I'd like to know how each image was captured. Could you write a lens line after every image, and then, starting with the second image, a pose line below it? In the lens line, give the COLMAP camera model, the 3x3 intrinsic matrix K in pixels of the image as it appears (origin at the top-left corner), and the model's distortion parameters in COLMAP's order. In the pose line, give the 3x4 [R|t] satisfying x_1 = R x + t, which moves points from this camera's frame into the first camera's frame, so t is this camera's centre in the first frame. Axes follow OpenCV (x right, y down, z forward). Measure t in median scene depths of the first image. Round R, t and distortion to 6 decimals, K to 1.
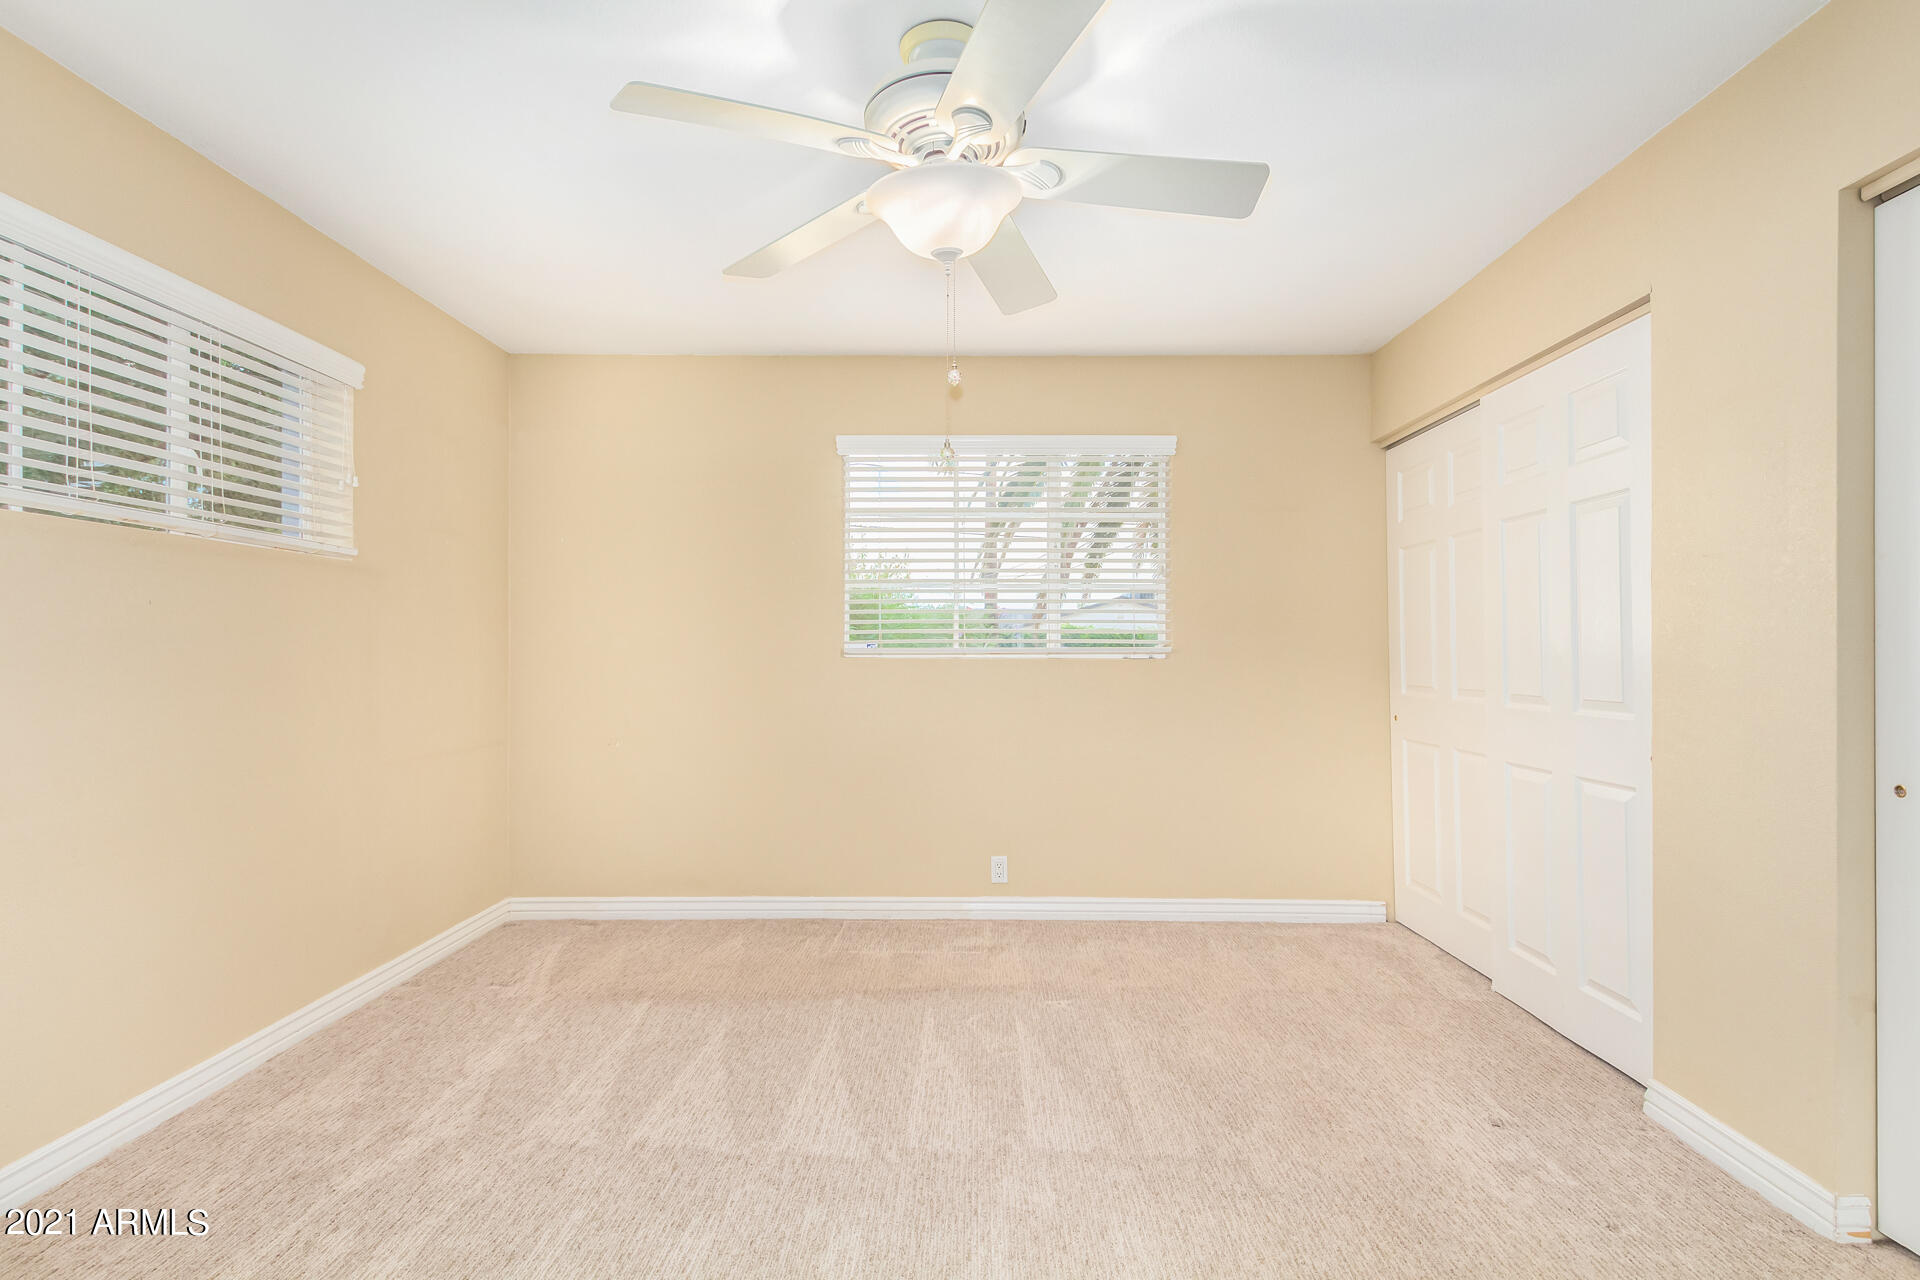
lens RADIAL K [[943.6, 0, 960.0], [0, 943.6, 640.0], [0, 0, 1]] dist [0.011132, -0.000635]
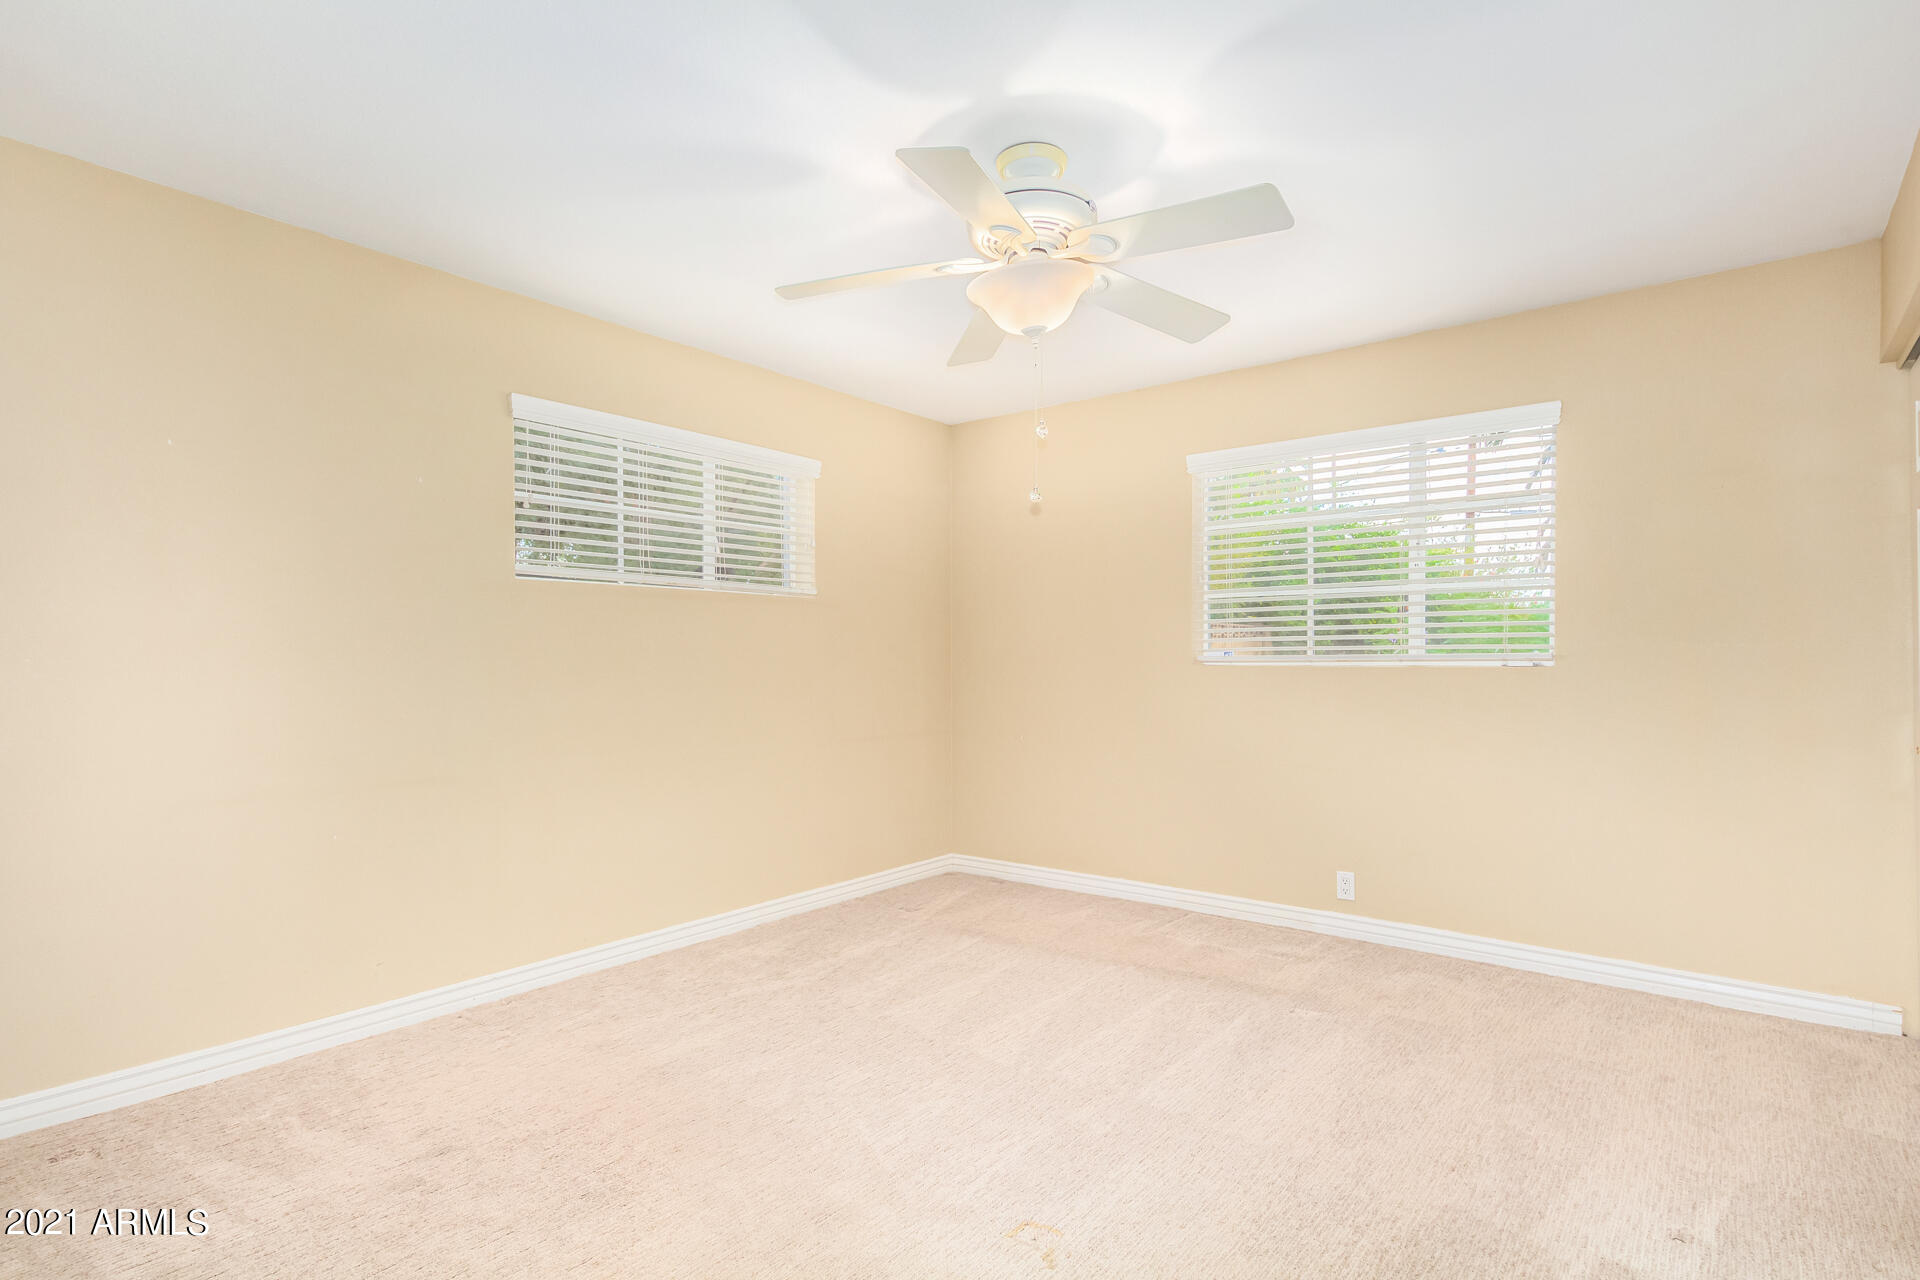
lens RADIAL K [[949.2, 0, 927.0], [0, 949.2, 645.7], [0, 0, 1]] dist [0.020919, -0.000725]
pose [[0.776915, -0.015733, -0.629409, 0.351081], [0.012697, 0.999876, -0.009322, 0.002981], [0.629477, -0.000749, 0.777018, -0.022931]]
